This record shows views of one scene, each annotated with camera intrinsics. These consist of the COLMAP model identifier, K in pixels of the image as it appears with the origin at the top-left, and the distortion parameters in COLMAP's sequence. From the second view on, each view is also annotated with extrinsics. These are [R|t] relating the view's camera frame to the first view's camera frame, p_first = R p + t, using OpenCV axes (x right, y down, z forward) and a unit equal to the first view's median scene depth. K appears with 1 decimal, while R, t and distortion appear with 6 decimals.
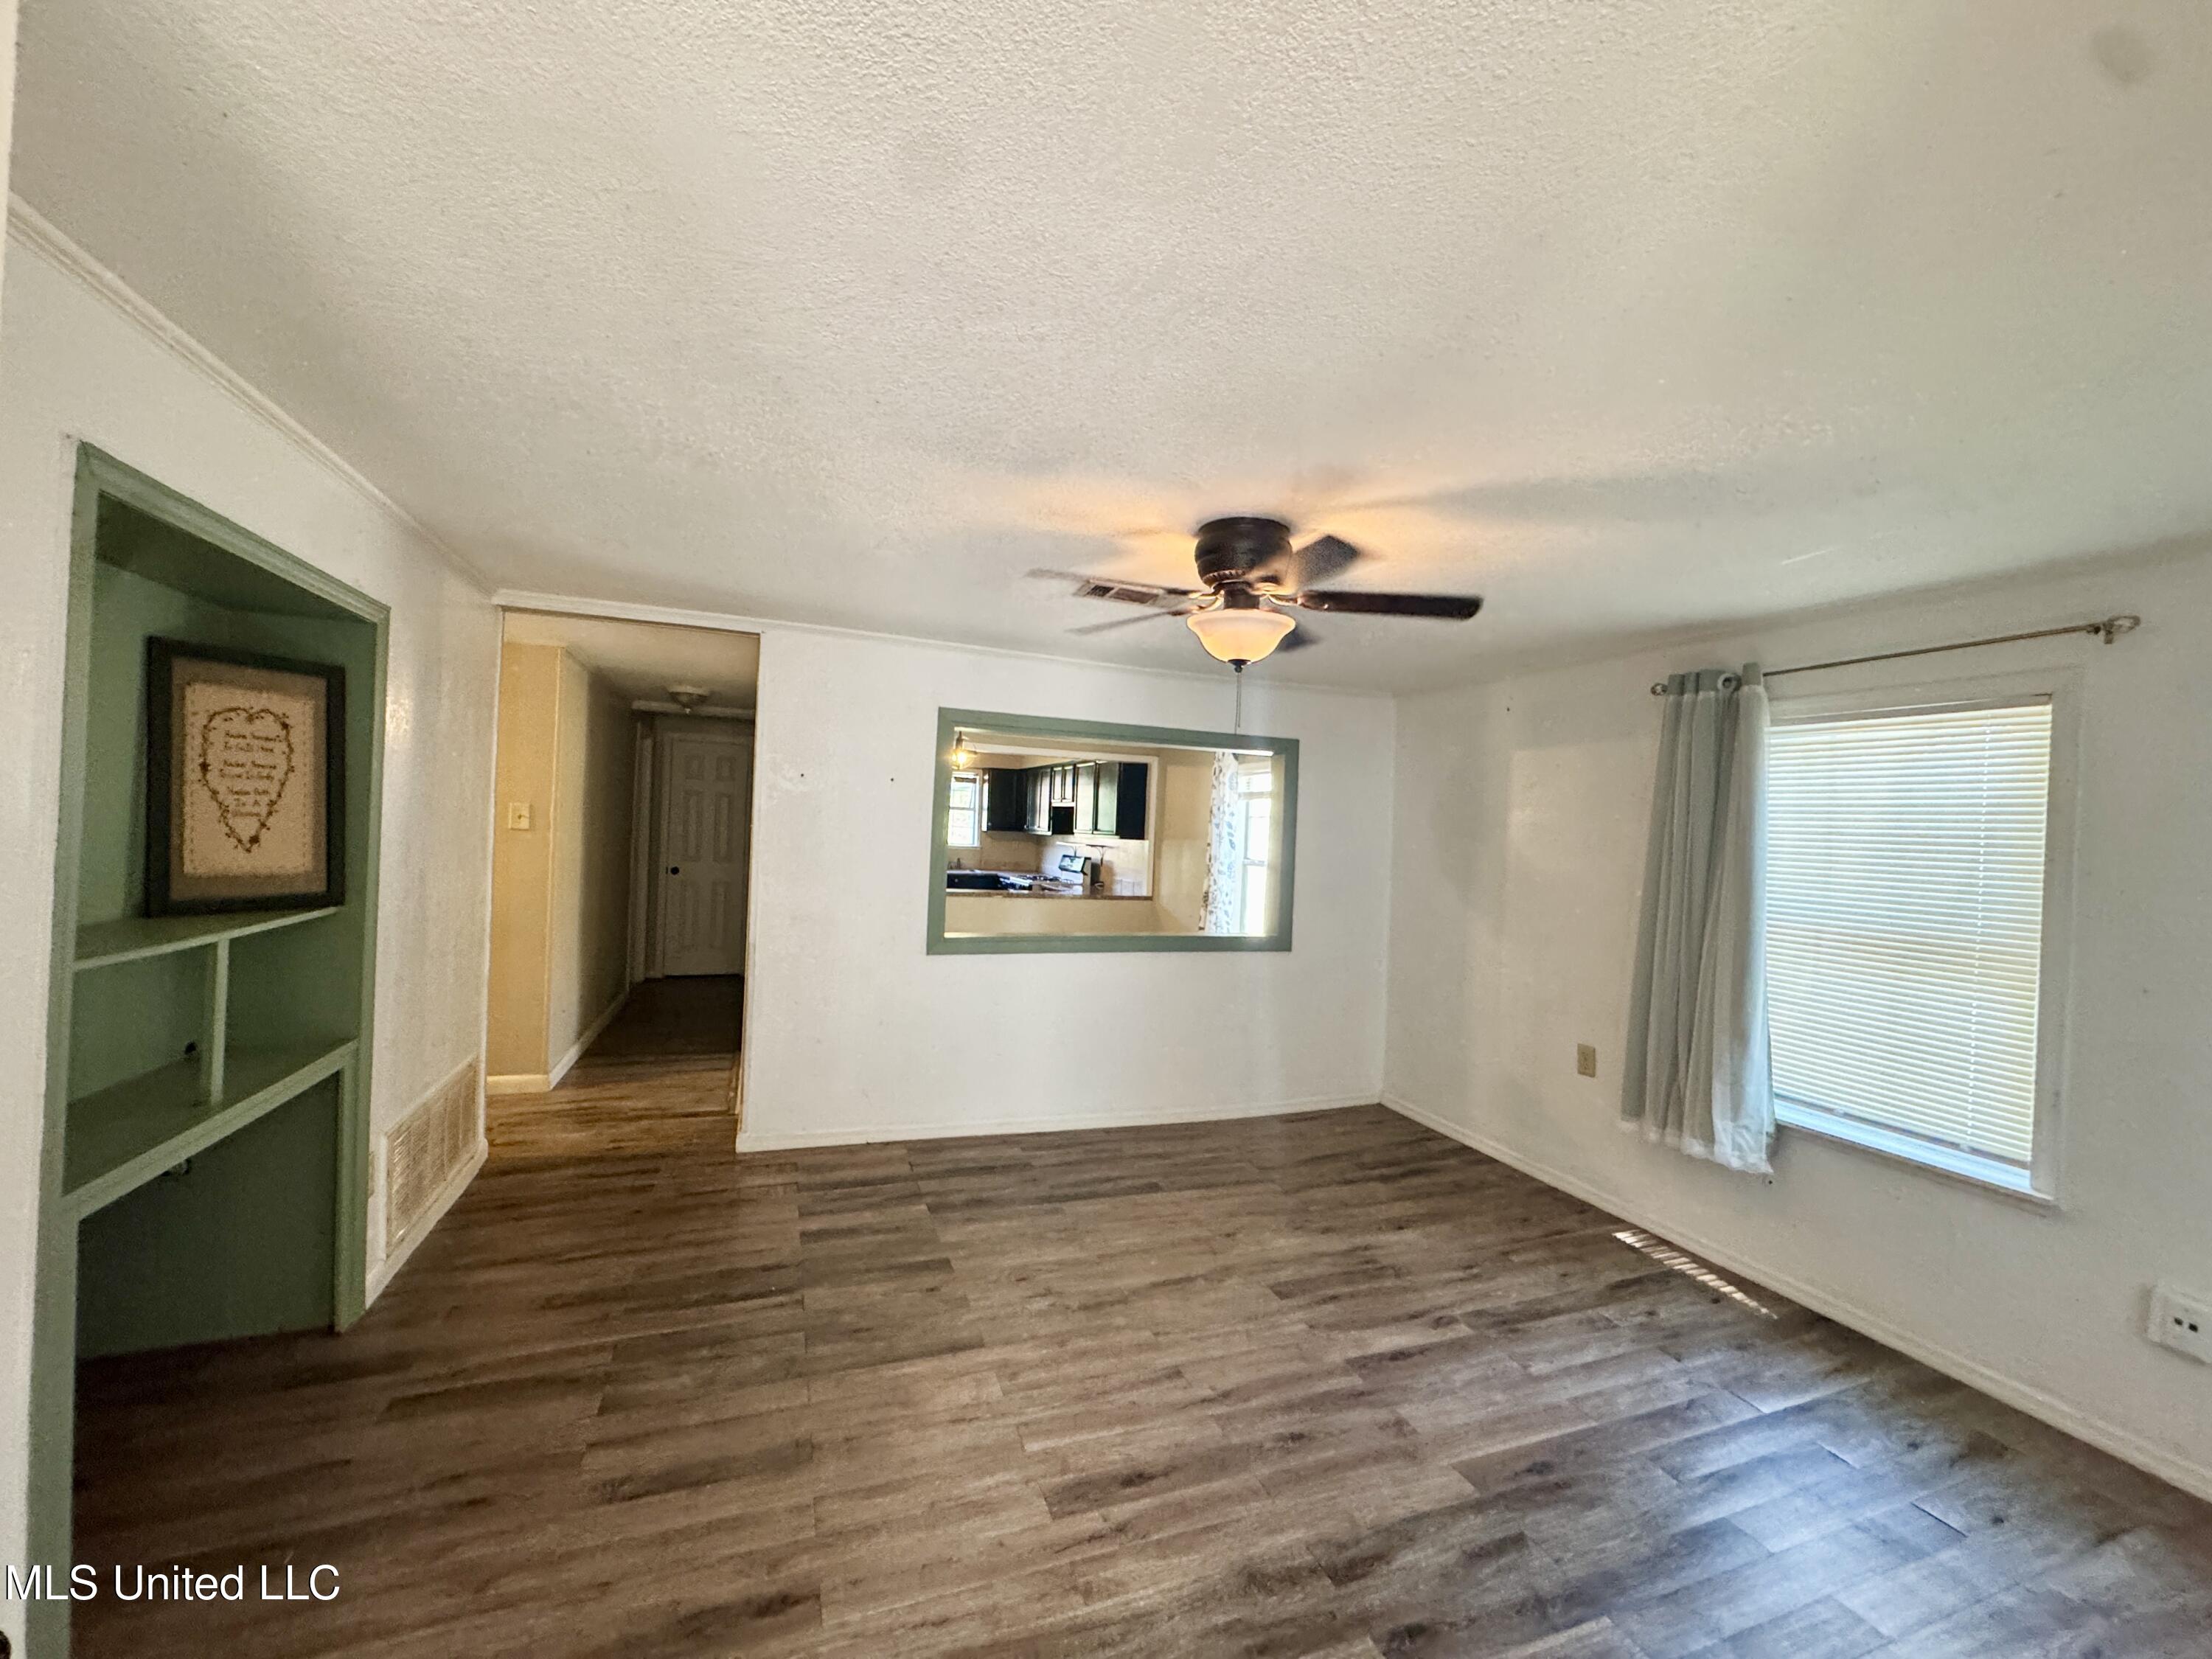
lens RADIAL K [[870.3, 0, 1106.0], [0, 870.3, 829.5], [0, 0, 1]] dist [-0.000187, 0.000156]
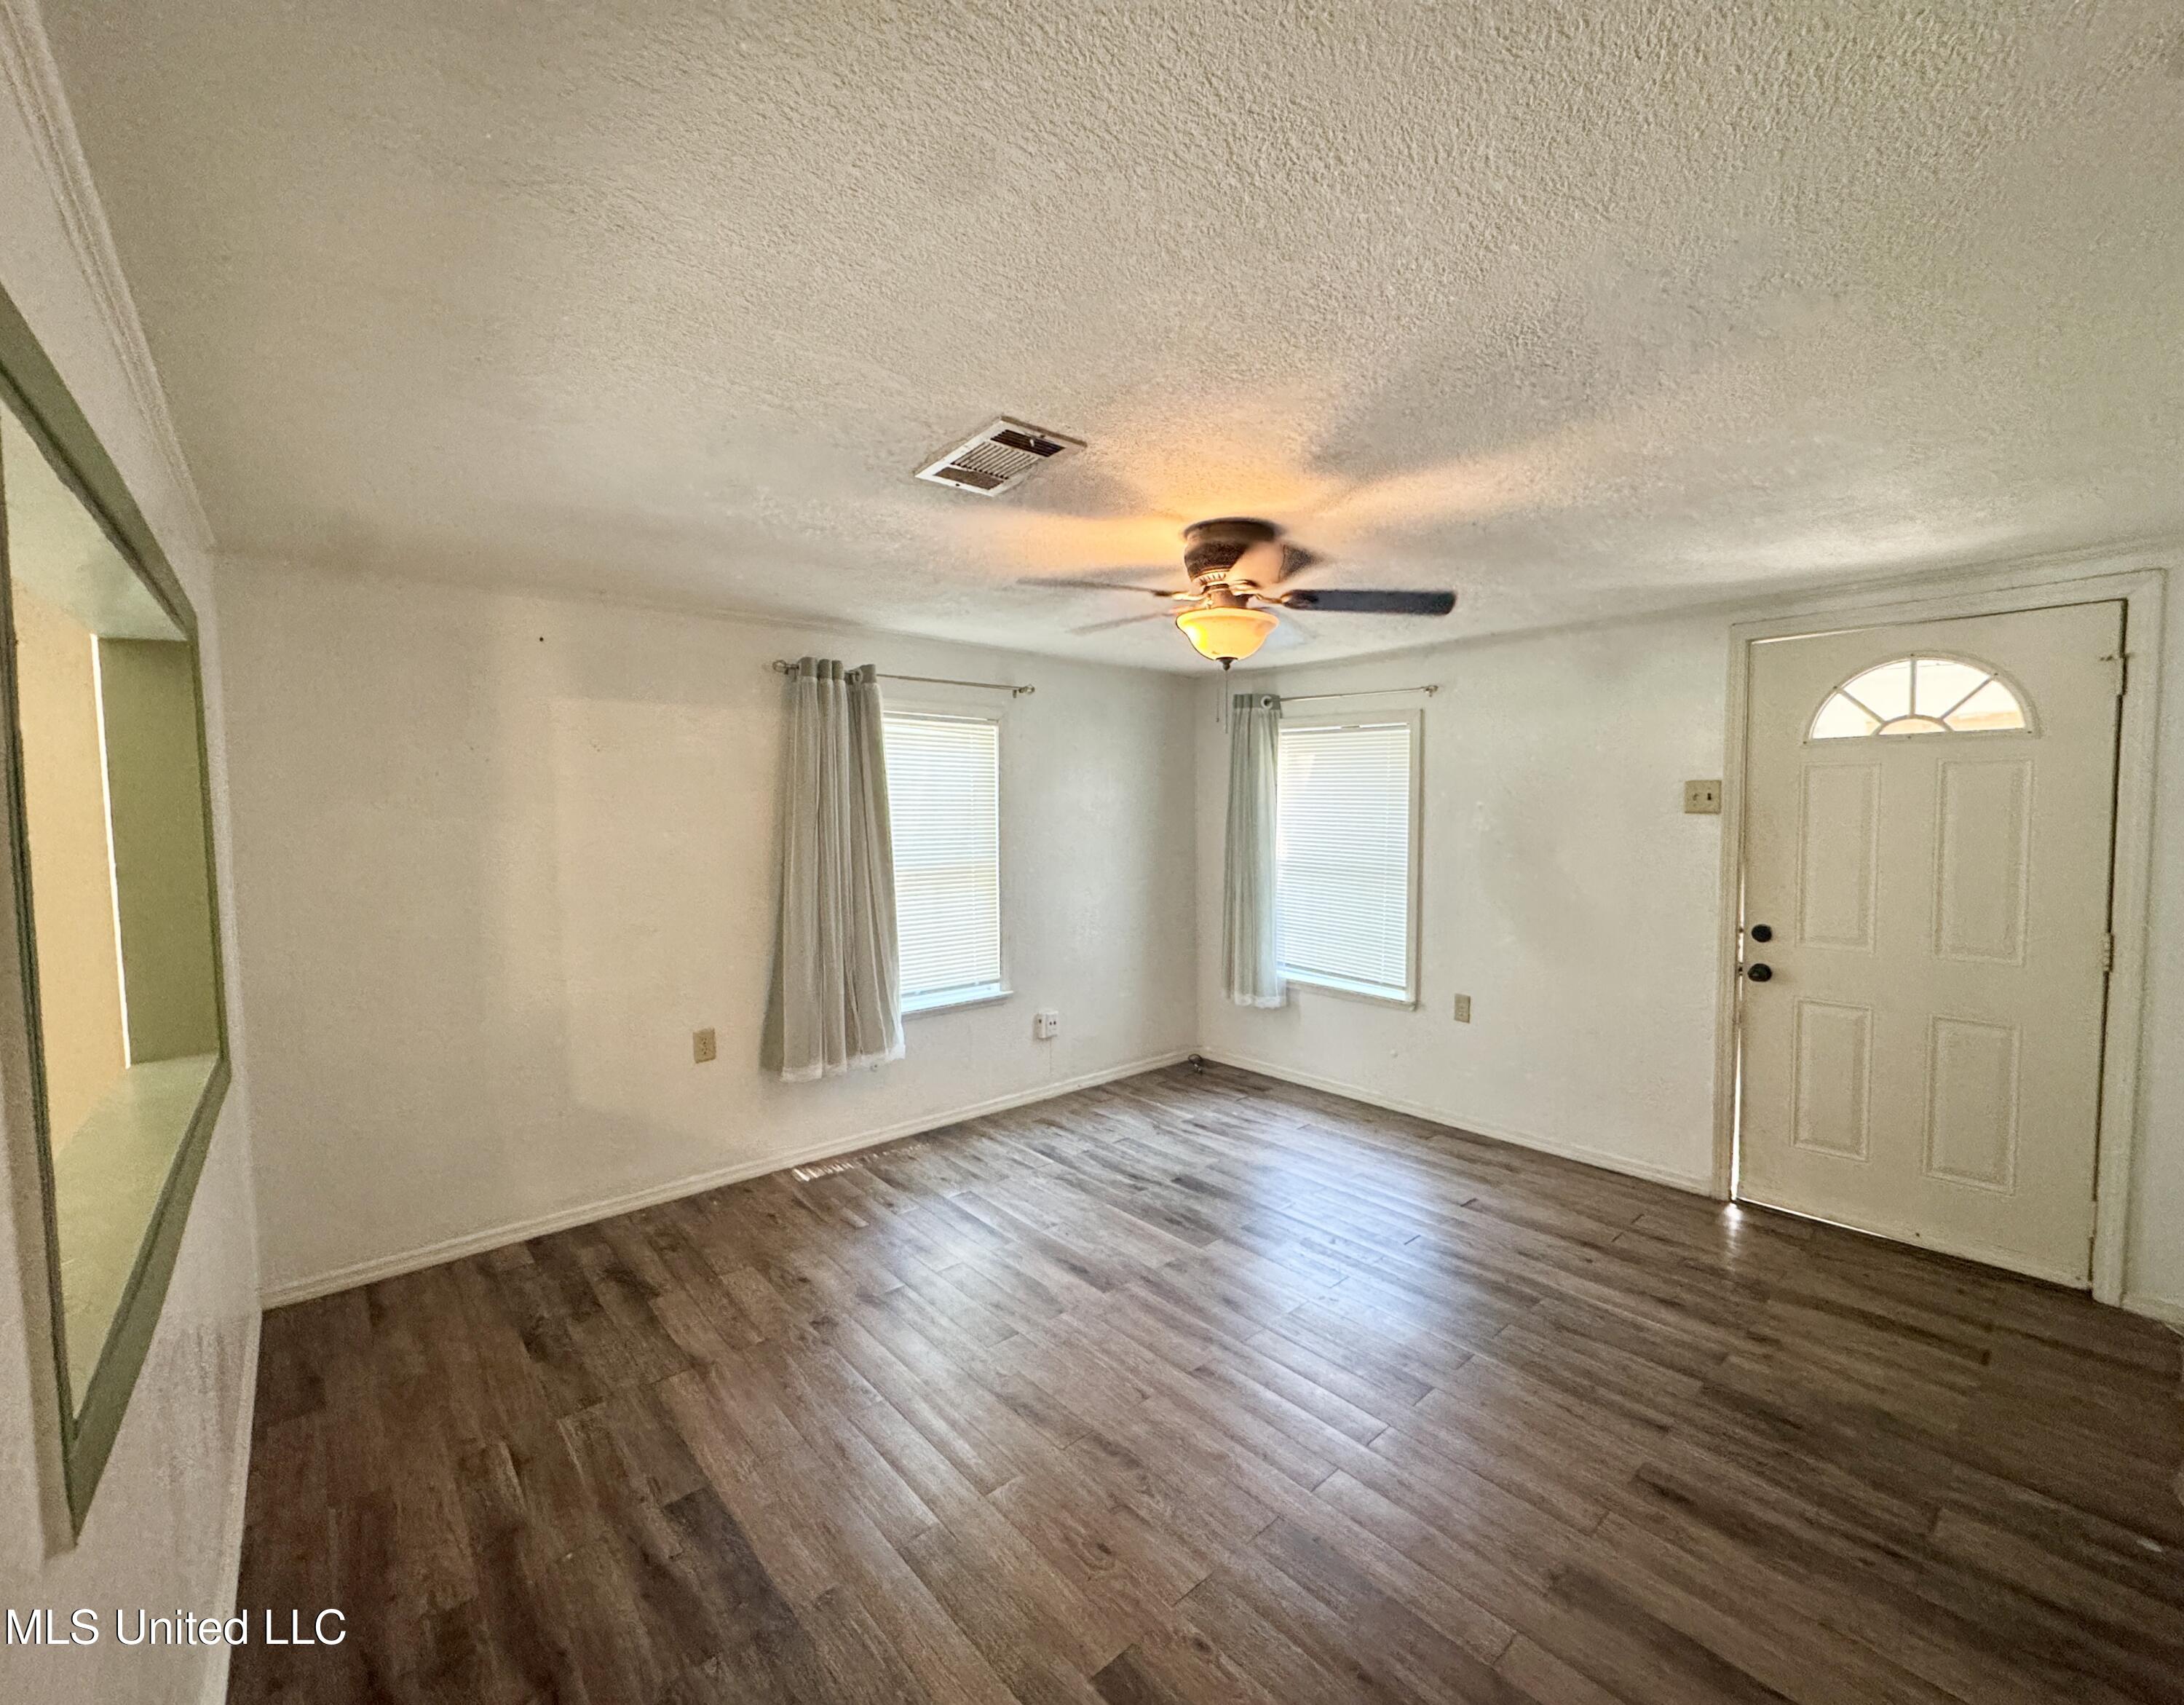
lens RADIAL K [[914.9, 0, 1137.4], [0, 914.9, 860.5], [0, 0, 1]] dist [-0.000831, -0.000167]
pose [[-0.371349, -0.095009, 0.923619, -0.639195], [-0.010895, 0.995128, 0.097985, -0.045045], [-0.928429, 0.026324, -0.370575, 1.148103]]
